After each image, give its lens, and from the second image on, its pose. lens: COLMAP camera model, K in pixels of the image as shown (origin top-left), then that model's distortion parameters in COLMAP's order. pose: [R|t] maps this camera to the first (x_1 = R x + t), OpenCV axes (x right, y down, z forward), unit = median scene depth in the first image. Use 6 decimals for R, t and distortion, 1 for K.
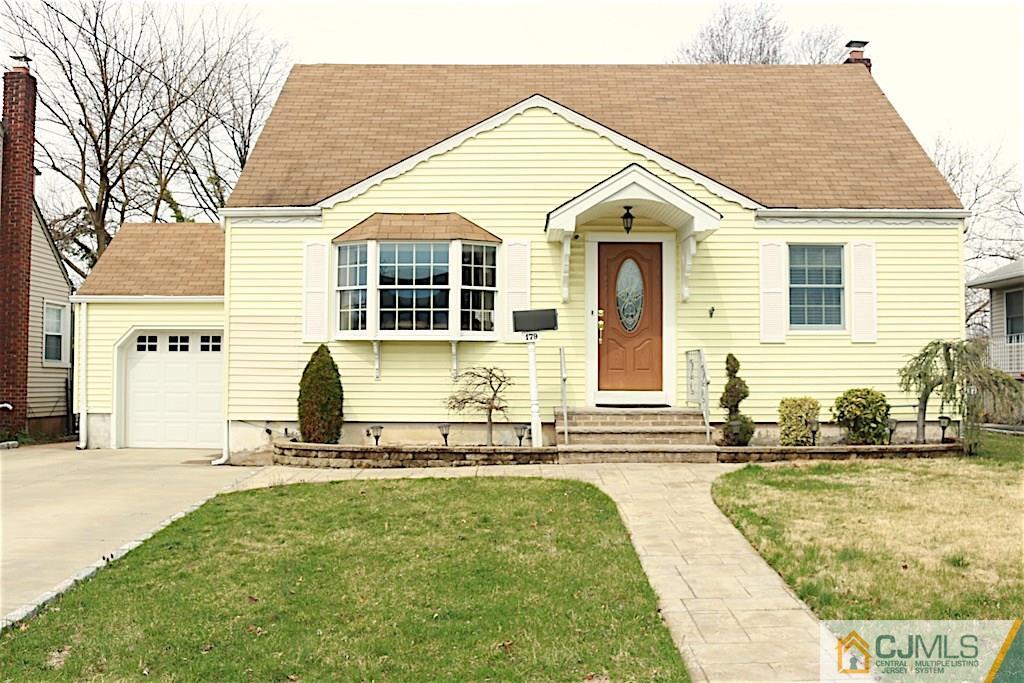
lens RADIAL K [[992.6, 0, 511.8], [0, 992.6, 337.6], [0, 0, 1]] dist [-0.122861, 0.000000]
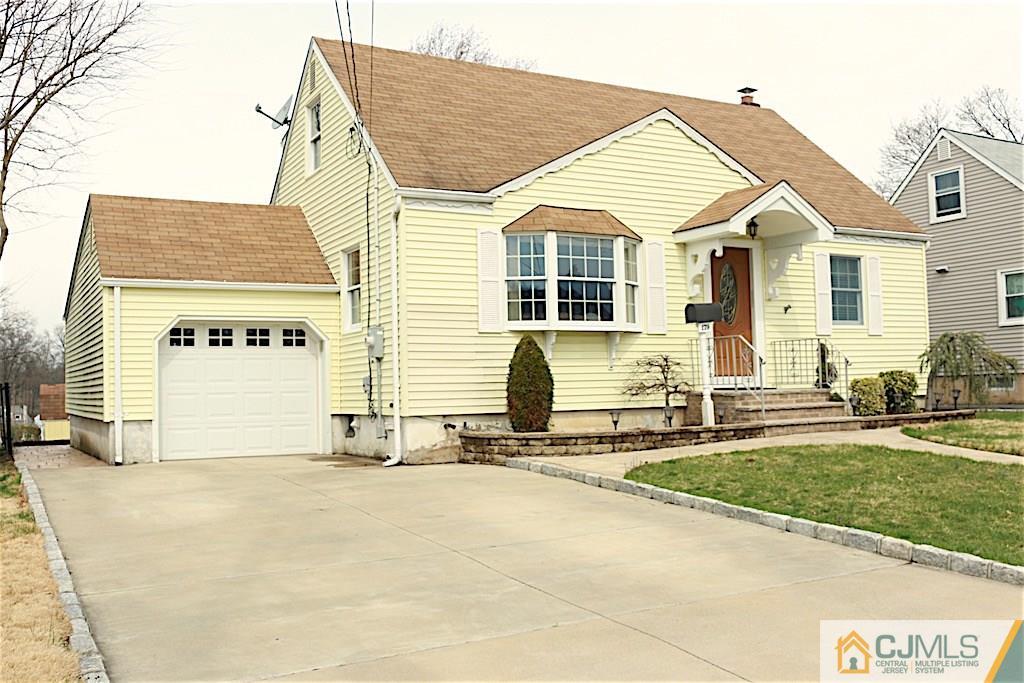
lens RADIAL K [[992.6, 0, 512.3], [0, 992.6, 339.7], [0, 0, 1]] dist [-0.122861, 0.000000]
pose [[0.861674, 0.002118, 0.507458, -0.684879], [0.003366, 0.999945, -0.009888, 0.021804], [-0.507451, 0.010228, 0.861620, 0.145949]]
